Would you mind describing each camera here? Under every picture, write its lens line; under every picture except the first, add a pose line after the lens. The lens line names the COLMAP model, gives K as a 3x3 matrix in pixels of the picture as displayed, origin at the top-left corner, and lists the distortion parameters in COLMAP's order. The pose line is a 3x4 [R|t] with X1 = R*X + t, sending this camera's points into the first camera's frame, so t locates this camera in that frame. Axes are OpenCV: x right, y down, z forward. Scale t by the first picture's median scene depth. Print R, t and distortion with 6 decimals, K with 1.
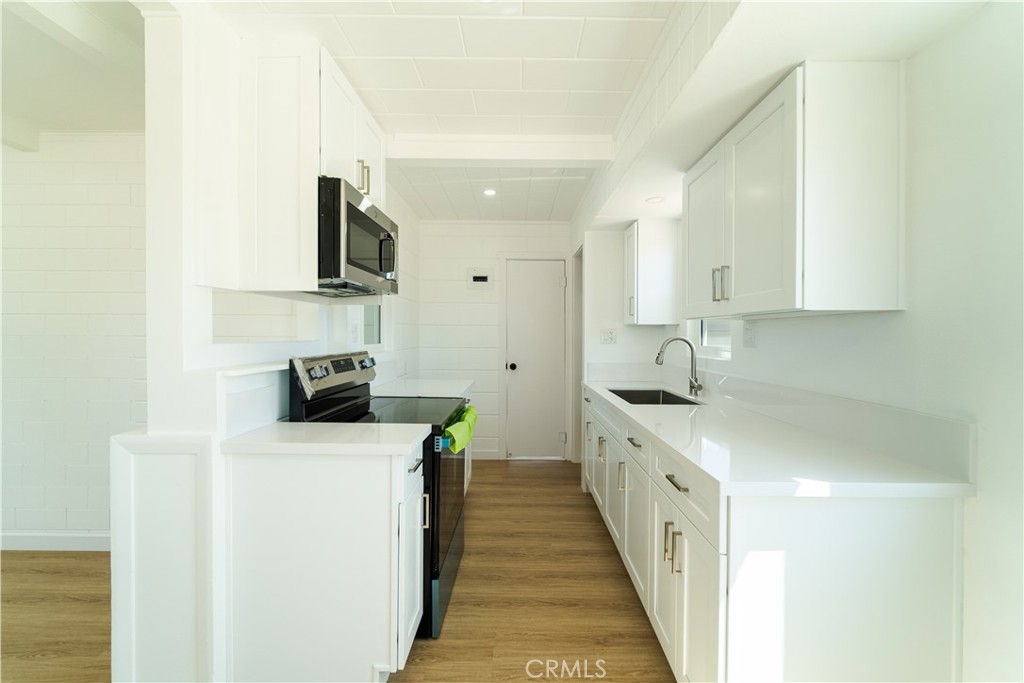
lens RADIAL K [[422.2, 0, 515.6], [0, 422.2, 339.0], [0, 0, 1]] dist [0.001695, -0.002238]
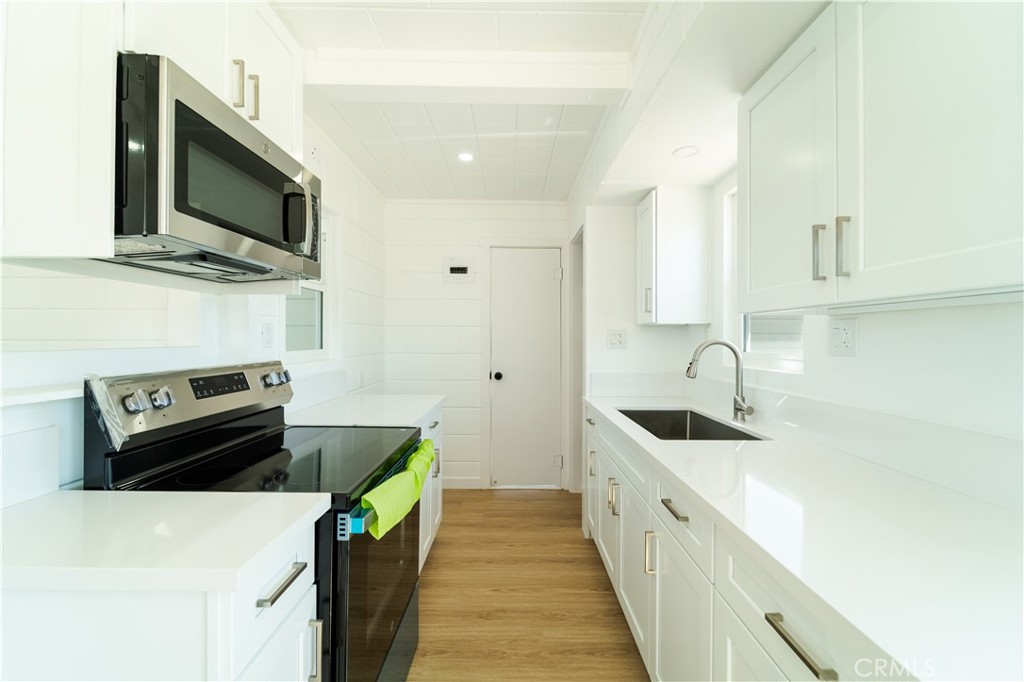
lens RADIAL K [[422.2, 0, 510.7], [0, 422.2, 340.5], [0, 0, 1]] dist [0.001695, -0.002238]
pose [[0.999999, -0.000942, 0.000900, 0.030977], [0.000945, 0.999993, -0.003747, -0.002250], [-0.000897, 0.003748, 0.999993, 0.300142]]
